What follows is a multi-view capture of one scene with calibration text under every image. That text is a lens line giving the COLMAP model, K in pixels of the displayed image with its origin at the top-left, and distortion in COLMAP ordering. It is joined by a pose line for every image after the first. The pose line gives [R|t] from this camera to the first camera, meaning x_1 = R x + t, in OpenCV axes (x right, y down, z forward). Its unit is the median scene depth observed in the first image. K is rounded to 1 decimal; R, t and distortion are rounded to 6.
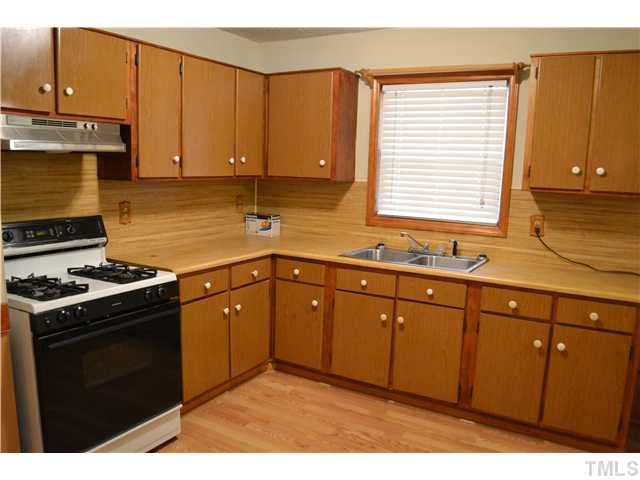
lens RADIAL K [[510.5, 0, 317.5], [0, 510.5, 248.3], [0, 0, 1]] dist [-0.084146, 0.012997]
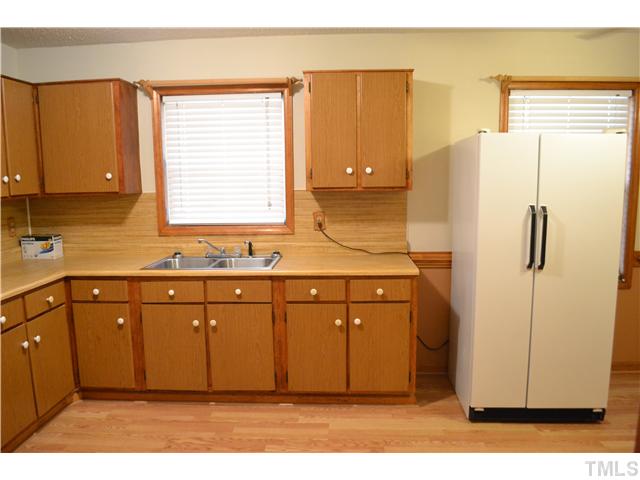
lens RADIAL K [[510.5, 0, 315.3], [0, 510.5, 249.2], [0, 0, 1]] dist [-0.084146, 0.012997]
pose [[0.887982, -0.109816, 0.446573, -0.093479], [0.113714, 0.993348, 0.018159, -0.003364], [-0.445597, 0.034656, 0.894563, -0.025296]]
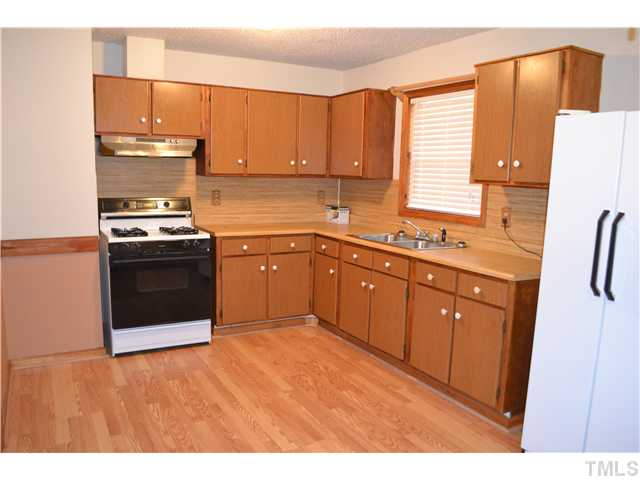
lens RADIAL K [[510.5, 0, 318.5], [0, 510.5, 246.5], [0, 0, 1]] dist [-0.084146, 0.012997]
pose [[0.861887, 0.066407, -0.502733, 0.644519], [-0.080690, 0.996717, -0.006677, 0.058958], [0.500639, 0.046320, 0.864416, -0.144903]]
